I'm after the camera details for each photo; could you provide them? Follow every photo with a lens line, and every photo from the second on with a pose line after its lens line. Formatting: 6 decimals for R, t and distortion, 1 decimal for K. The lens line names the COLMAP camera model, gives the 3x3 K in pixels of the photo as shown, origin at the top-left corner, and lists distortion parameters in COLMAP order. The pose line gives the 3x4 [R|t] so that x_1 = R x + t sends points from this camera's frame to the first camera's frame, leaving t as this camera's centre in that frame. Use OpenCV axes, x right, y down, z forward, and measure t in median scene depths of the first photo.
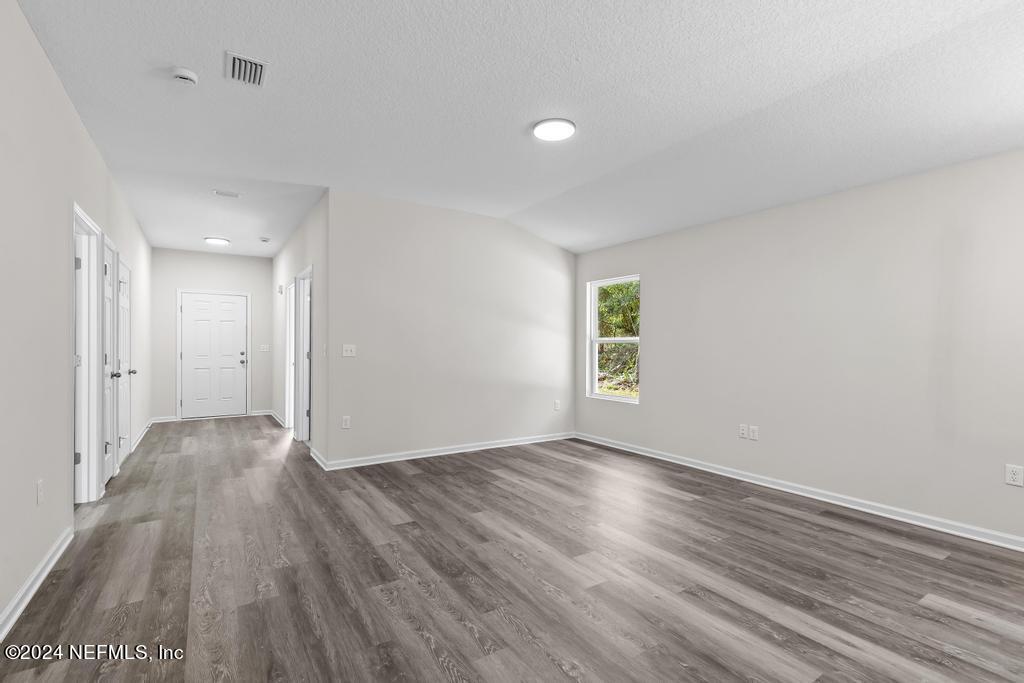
lens RADIAL K [[464.2, 0, 510.1], [0, 464.2, 348.5], [0, 0, 1]] dist [0.010290, -0.000152]
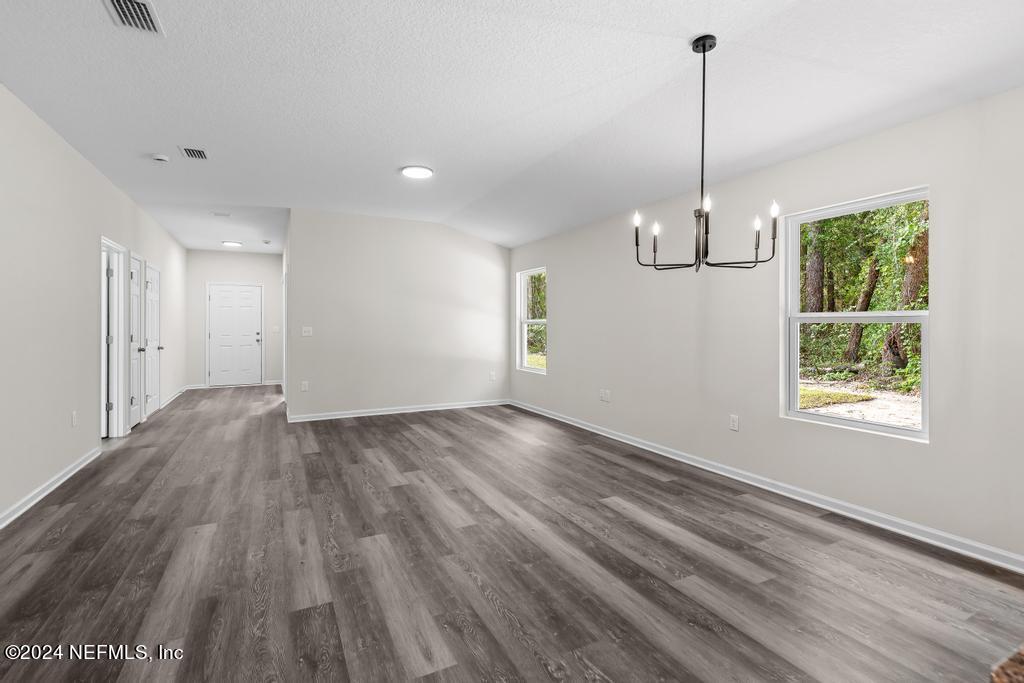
lens RADIAL K [[468.6, 0, 510.3], [0, 468.6, 323.8], [0, 0, 1]] dist [0.004113, -0.000011]
pose [[0.994183, -0.005994, -0.107534, 0.447373], [0.005175, 0.999955, -0.007898, -0.004279], [0.107576, 0.007295, 0.994170, -0.305954]]
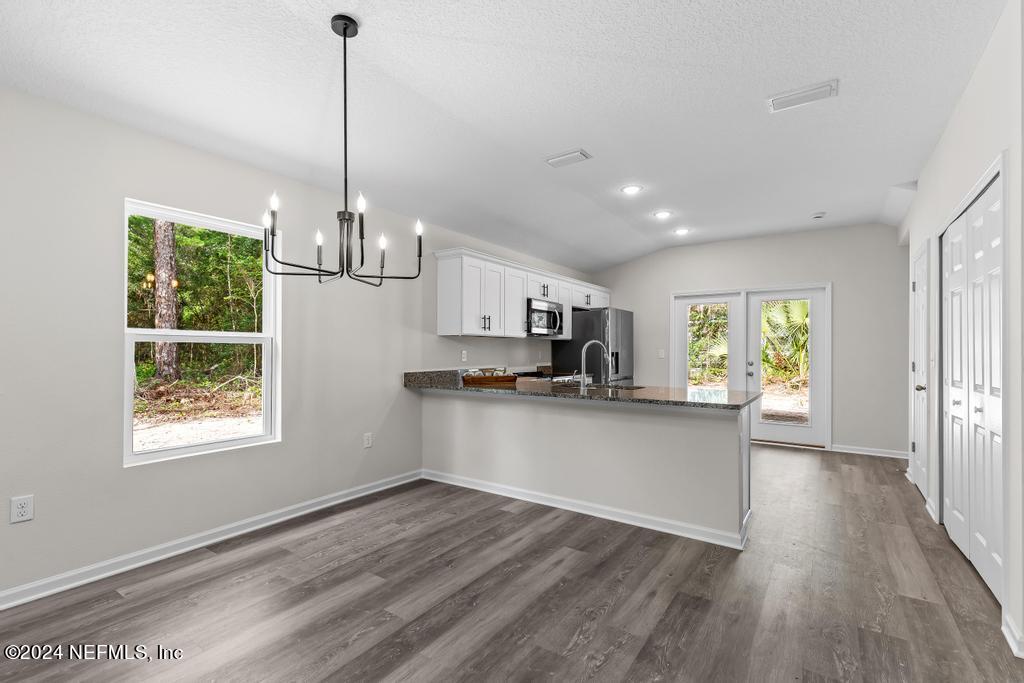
lens RADIAL K [[464.2, 0, 510.1], [0, 464.2, 348.5], [0, 0, 1]] dist [0.010290, -0.000152]
pose [[-0.377146, -0.003436, 0.926147, 0.029666], [-0.000934, 0.999994, 0.003330, -0.001744], [-0.926153, 0.000391, -0.377147, 0.408042]]
